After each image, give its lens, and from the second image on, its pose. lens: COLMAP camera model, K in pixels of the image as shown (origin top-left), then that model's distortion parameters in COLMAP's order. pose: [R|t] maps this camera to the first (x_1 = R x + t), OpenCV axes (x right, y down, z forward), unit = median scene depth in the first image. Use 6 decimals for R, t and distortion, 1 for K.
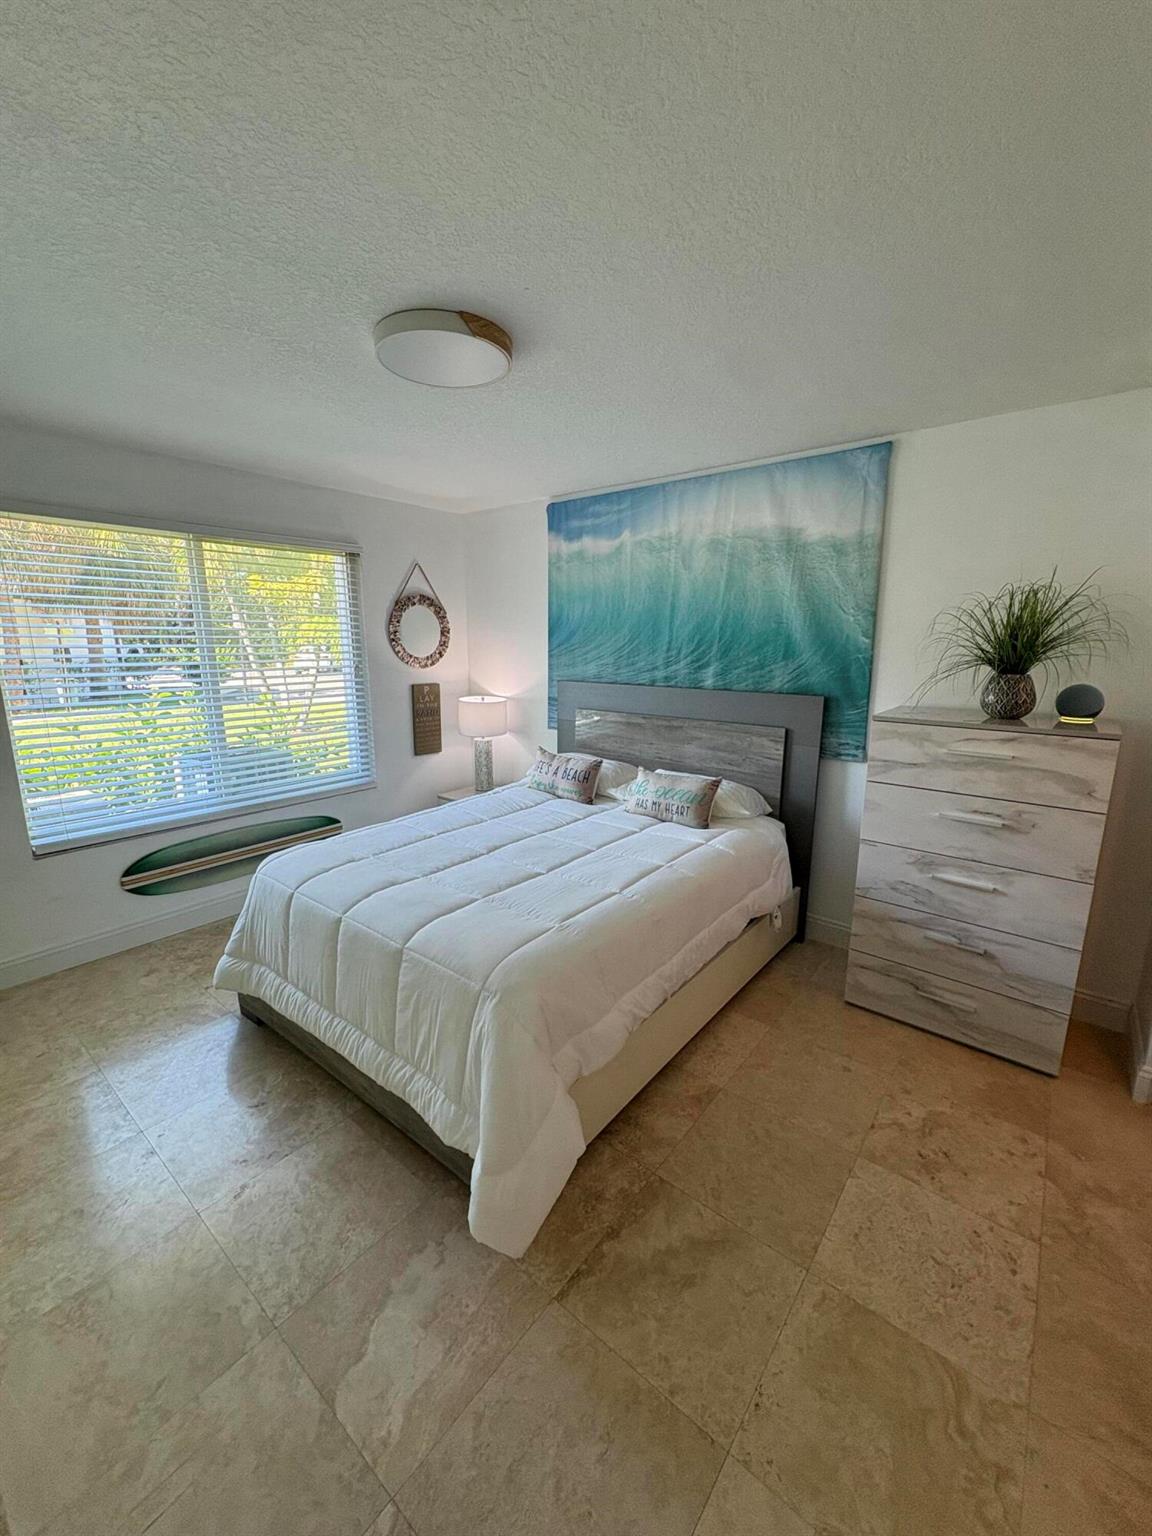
lens RADIAL K [[610.7, 0, 577.2], [0, 610.7, 766.5], [0, 0, 1]] dist [-0.000913, -0.000005]
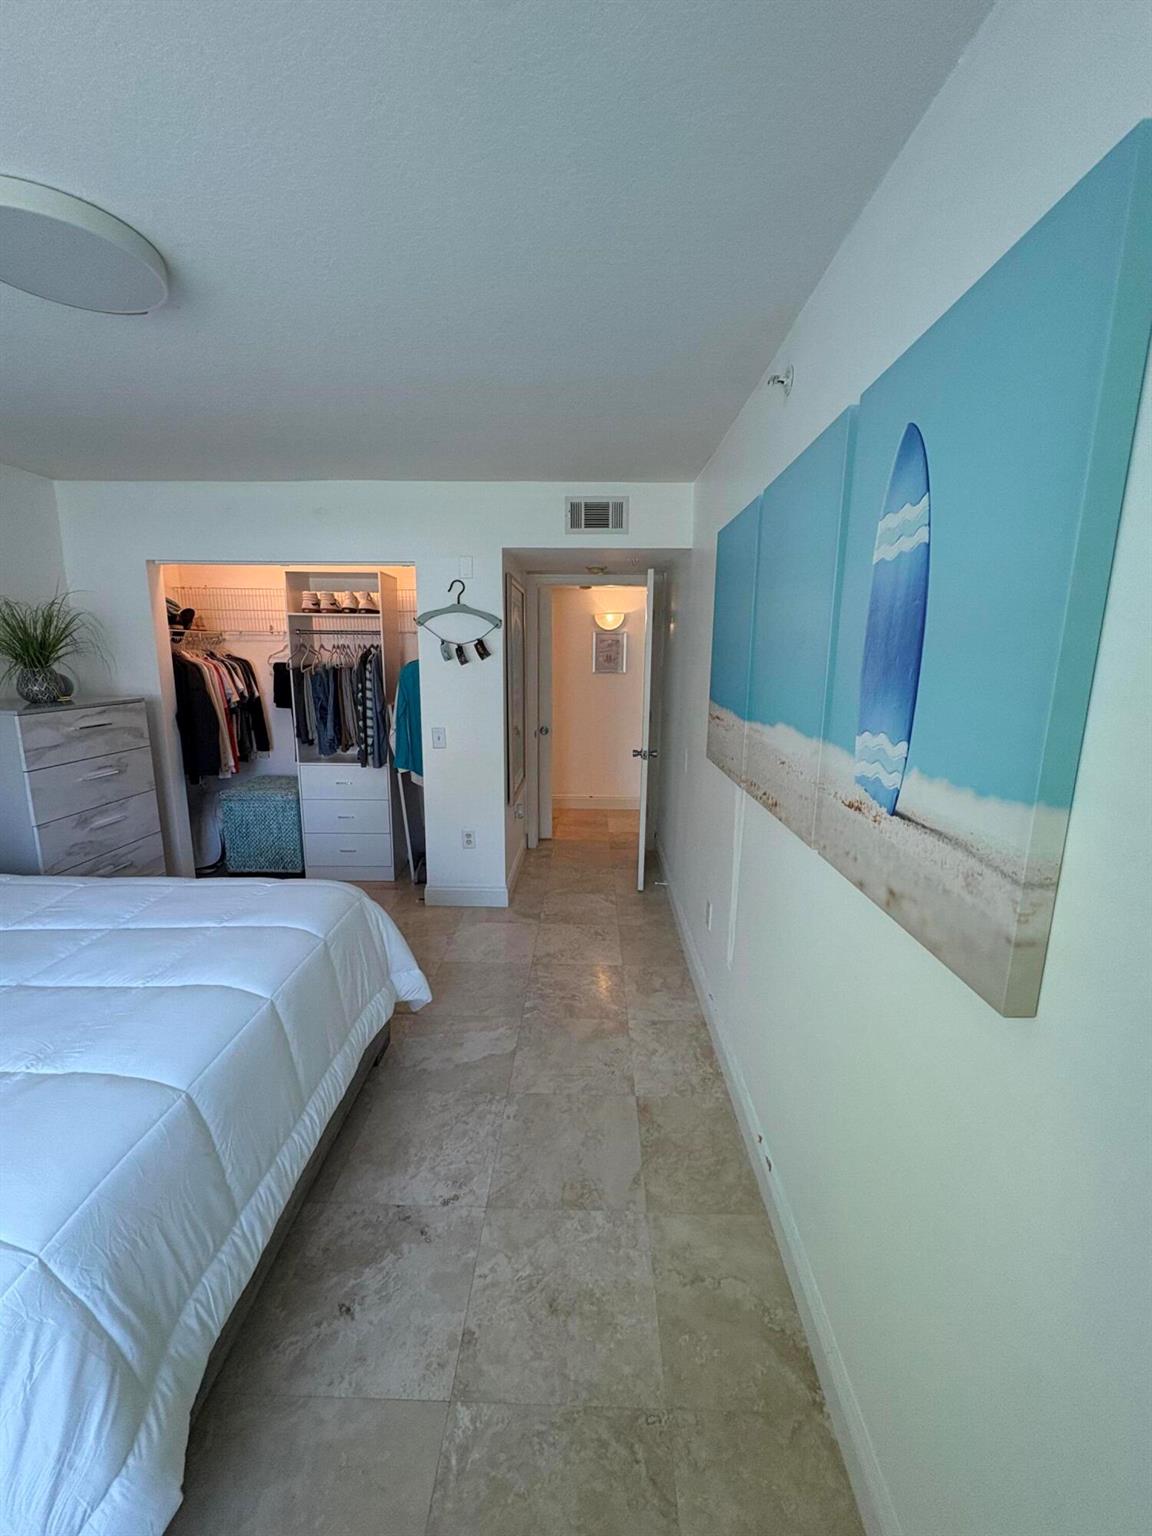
lens RADIAL K [[610.7, 0, 578.6], [0, 610.7, 765.5], [0, 0, 1]] dist [-0.000913, -0.000005]
pose [[-0.612667, -0.157918, 0.774404, -0.782279], [0.150009, 0.938788, 0.310119, -0.143716], [-0.775975, 0.306167, -0.551475, 0.684008]]
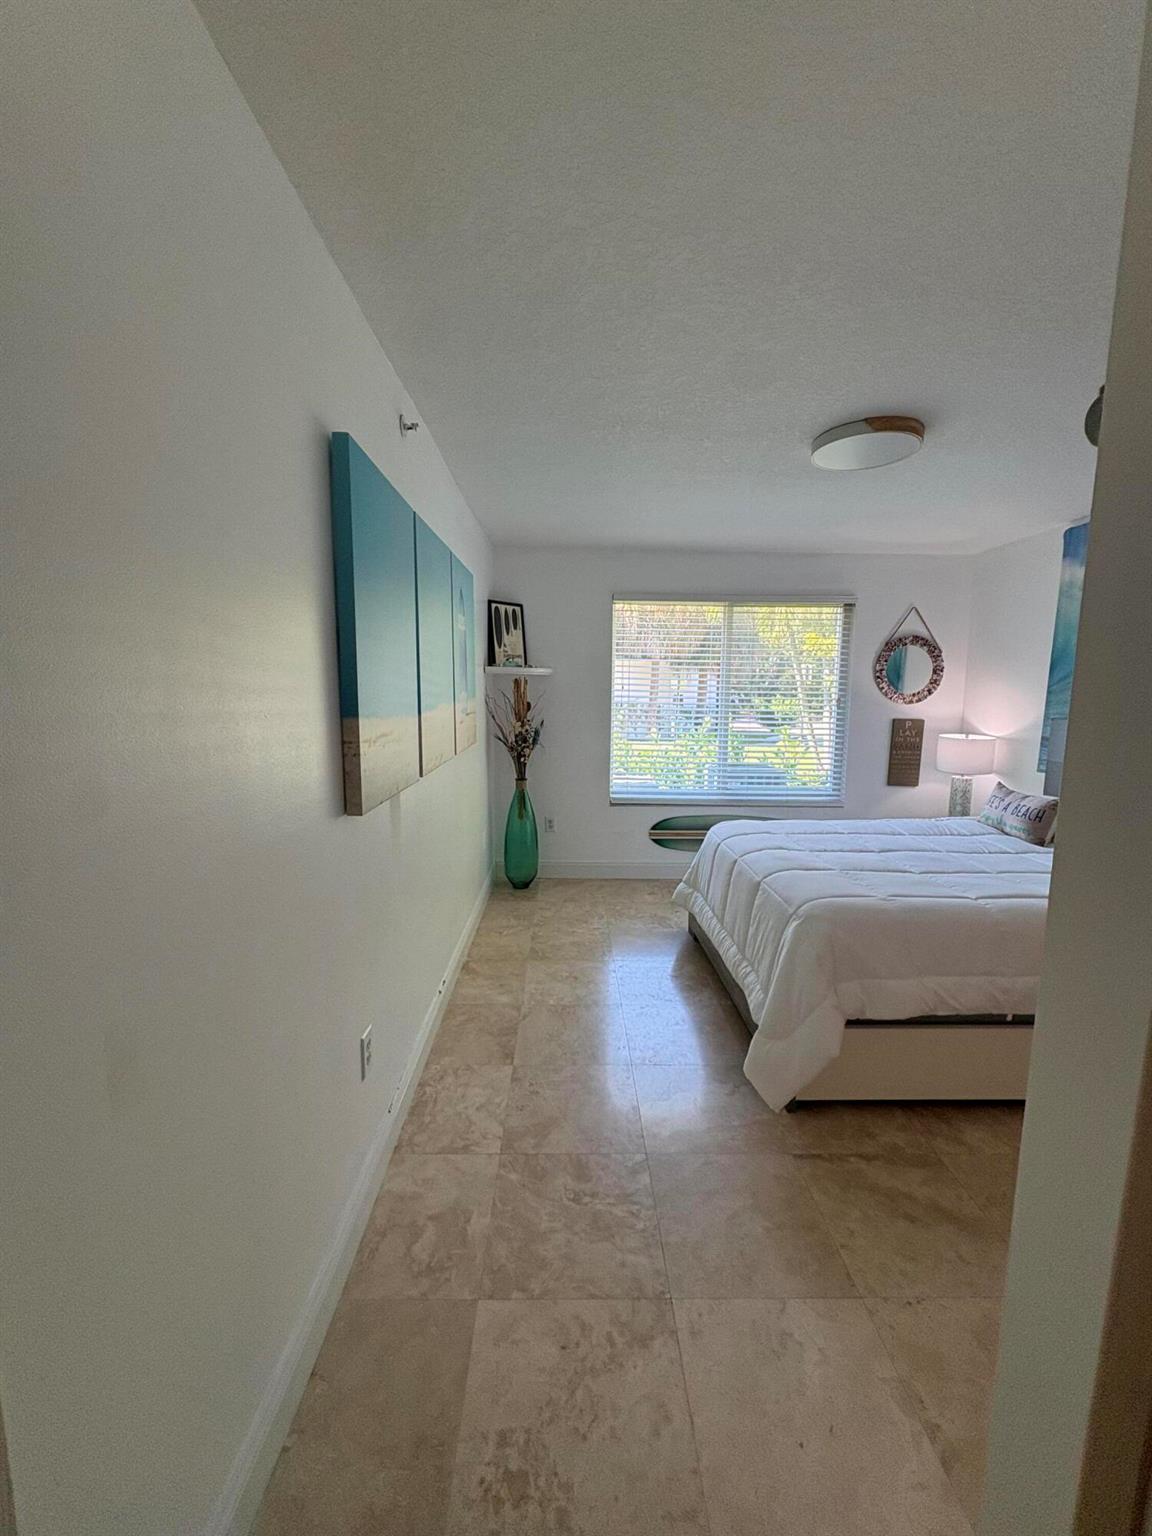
lens RADIAL K [[610.7, 0, 578.5], [0, 610.7, 766.0], [0, 0, 1]] dist [-0.000913, -0.000005]
pose [[0.641356, 0.098462, -0.760899, 0.281311], [-0.166671, 0.985928, -0.012905, 0.076098], [0.748921, 0.135097, 0.648742, -0.139800]]
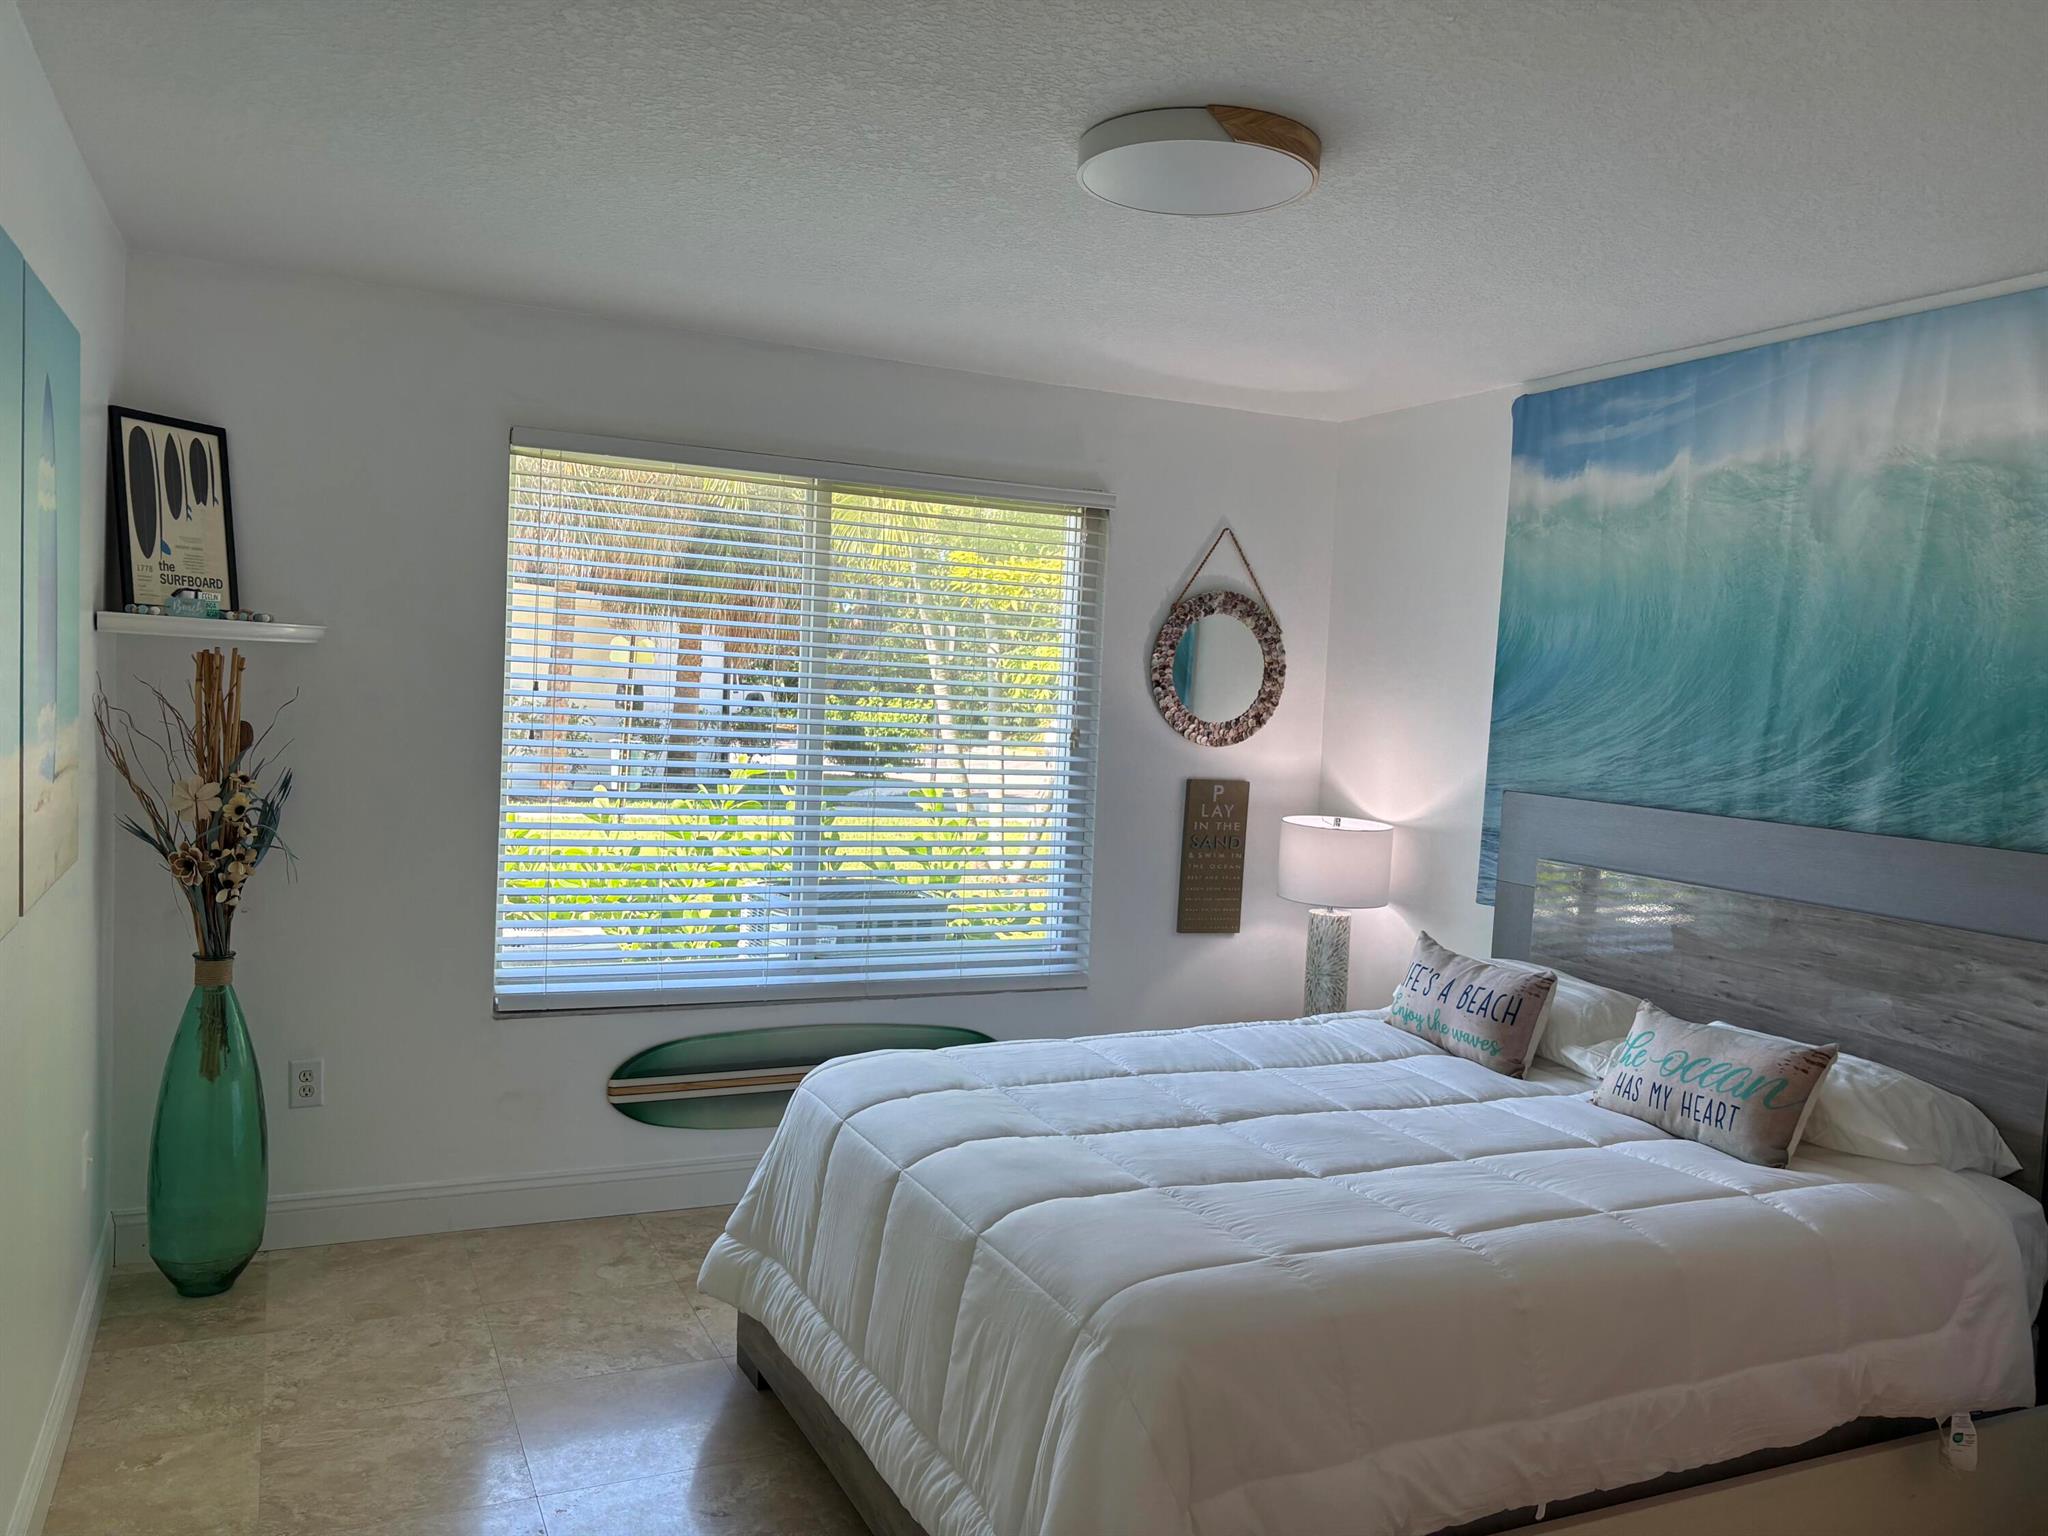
lens RADIAL K [[1549.5, 0, 1024.2], [0, 1549.5, 768.5], [0, 0, 1]] dist [0.050641, -0.050791]
pose [[0.898339, 0.064540, -0.434537, 0.182182], [-0.135117, 0.981793, -0.133512, 0.045590], [0.418009, 0.178652, 0.890703, -0.146095]]
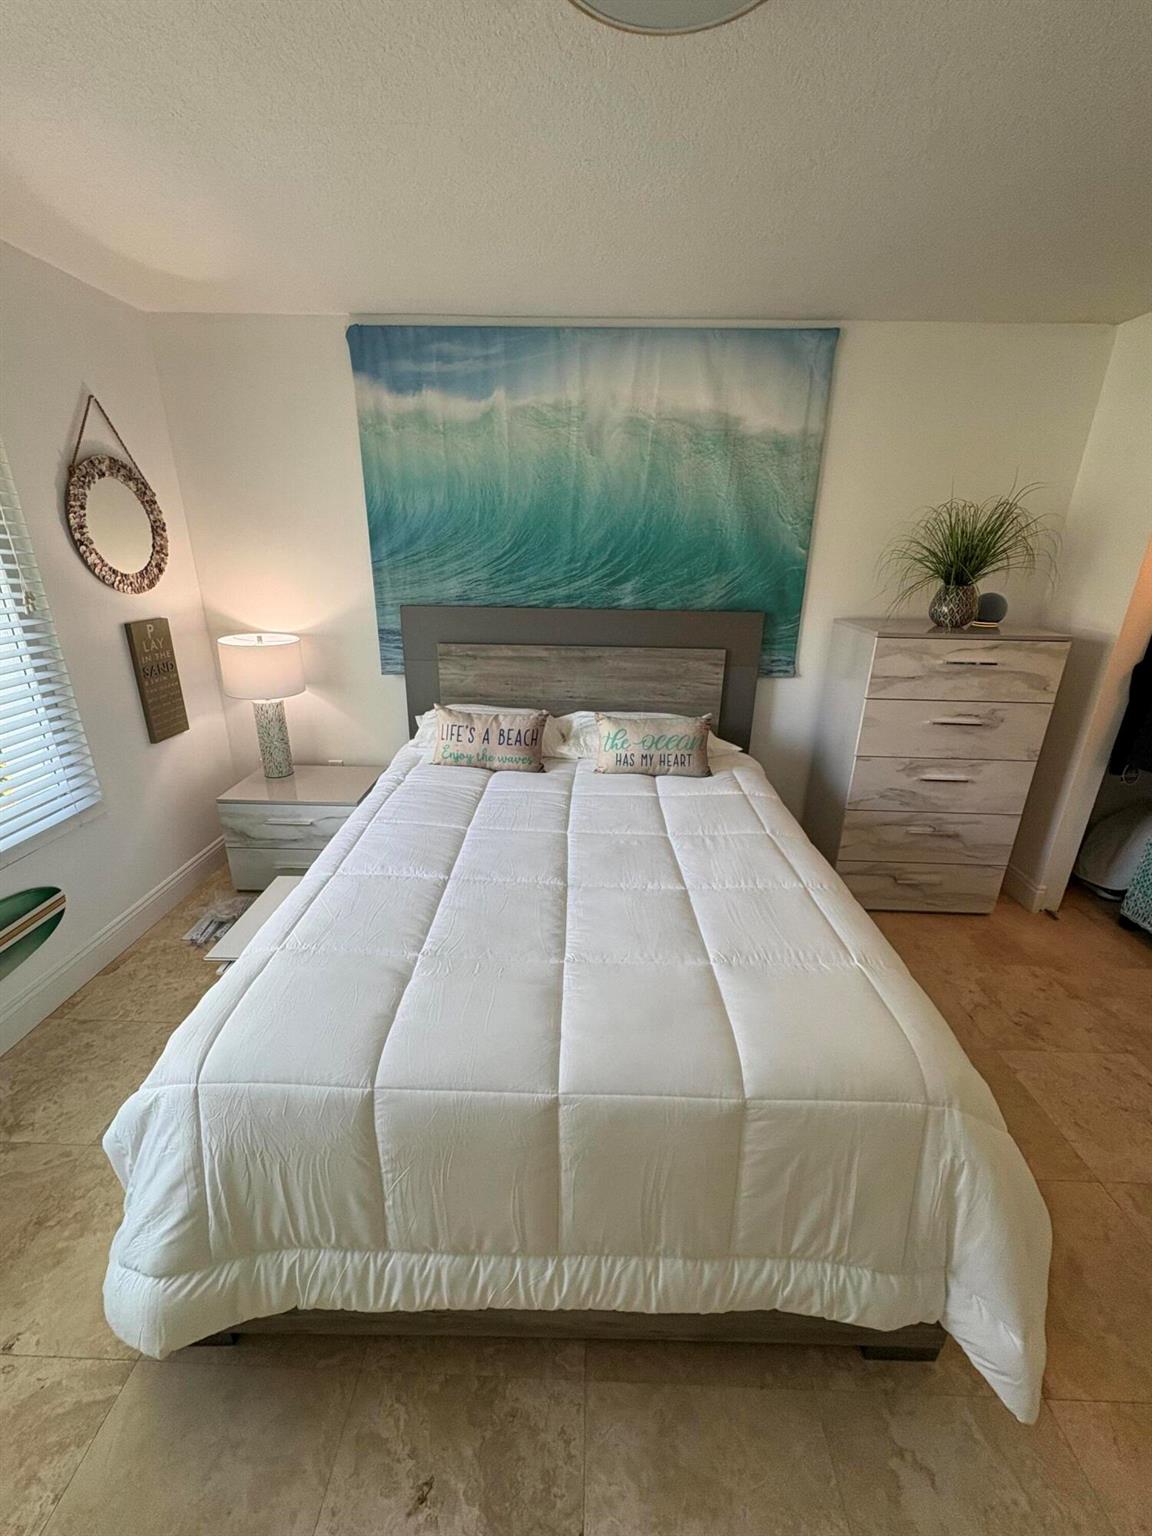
lens RADIAL K [[610.7, 0, 577.9], [0, 610.7, 767.2], [0, 0, 1]] dist [-0.000913, -0.000005]
pose [[0.793396, -0.199817, 0.574975, -0.410141], [0.111473, 0.976307, 0.185471, -0.086306], [-0.598412, -0.083058, 0.796872, 0.389801]]
